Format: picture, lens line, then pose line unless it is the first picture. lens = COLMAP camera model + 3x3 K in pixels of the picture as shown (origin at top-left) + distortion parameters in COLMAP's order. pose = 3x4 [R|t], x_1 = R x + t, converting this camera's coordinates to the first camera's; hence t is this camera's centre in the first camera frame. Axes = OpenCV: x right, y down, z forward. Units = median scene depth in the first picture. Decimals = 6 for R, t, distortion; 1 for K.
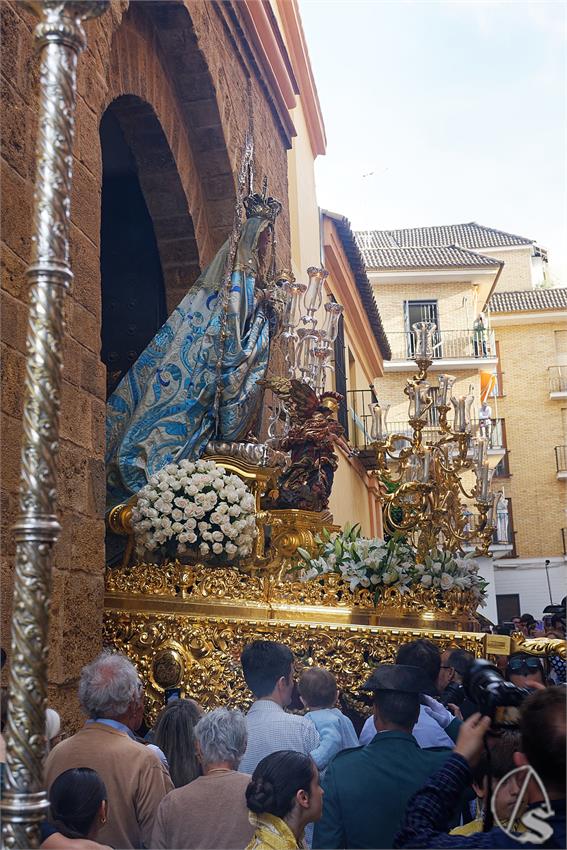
lens RADIAL K [[1155.0, 0, 281.4], [0, 1155.0, 425.5], [0, 0, 1]] dist [0.001510, 0.000000]
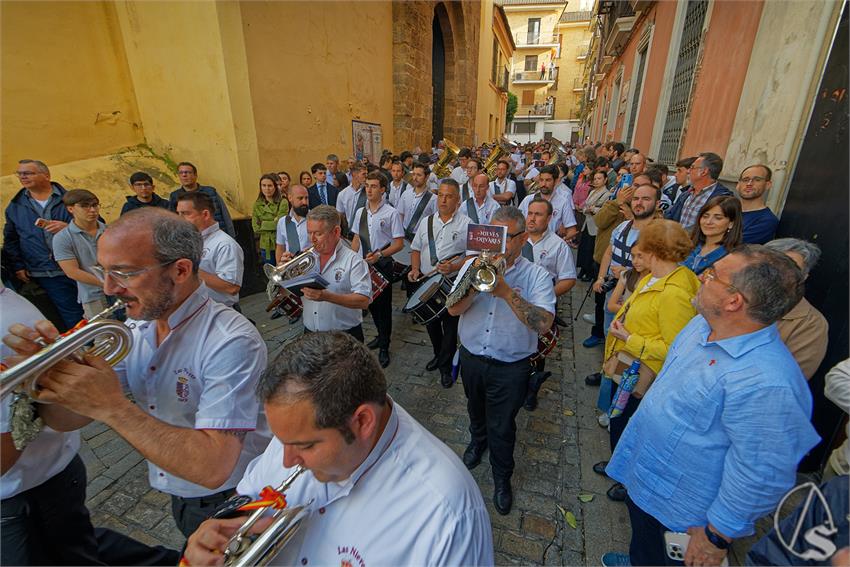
lens RADIAL K [[369.4, 0, 429.4], [0, 369.4, 290.5], [0, 0, 1]] dist [0.003067, -0.002106]
pose [[0.991452, 0.081569, -0.101826, 0.040085], [-0.014526, 0.844624, 0.535163, -0.093473], [0.129657, -0.529110, 0.838589, -0.473795]]
